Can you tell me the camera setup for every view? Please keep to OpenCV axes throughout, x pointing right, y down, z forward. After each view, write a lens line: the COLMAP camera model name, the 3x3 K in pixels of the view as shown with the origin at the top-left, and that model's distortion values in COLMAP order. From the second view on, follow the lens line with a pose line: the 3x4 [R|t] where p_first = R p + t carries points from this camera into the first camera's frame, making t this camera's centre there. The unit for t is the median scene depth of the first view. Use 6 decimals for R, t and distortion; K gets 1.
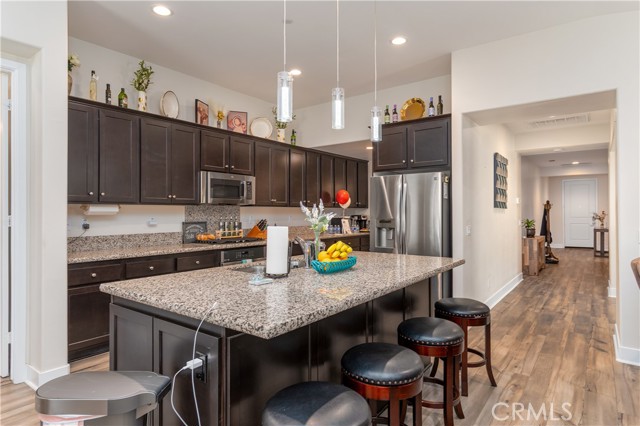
lens RADIAL K [[360.8, 0, 315.6], [0, 360.8, 212.1], [0, 0, 1]] dist [-0.005069, -0.001926]
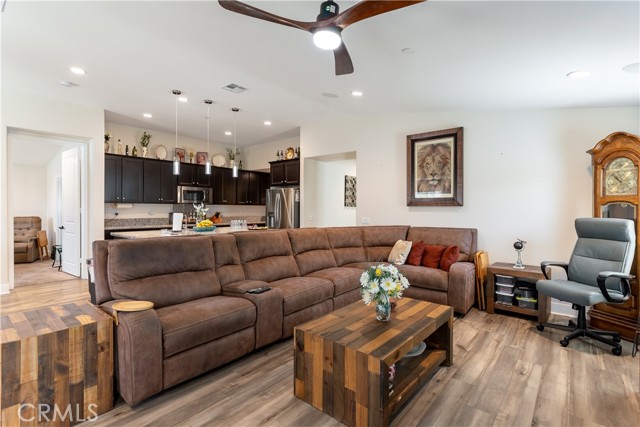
lens RADIAL K [[305.9, 0, 320.9], [0, 305.9, 212.5], [0, 0, 1]] dist [-0.001149, 0.000156]
pose [[0.998751, 0.008640, -0.049215, 0.581675], [-0.008015, 0.999885, 0.012880, -0.000601], [0.049320, -0.012469, 0.998705, -0.654897]]
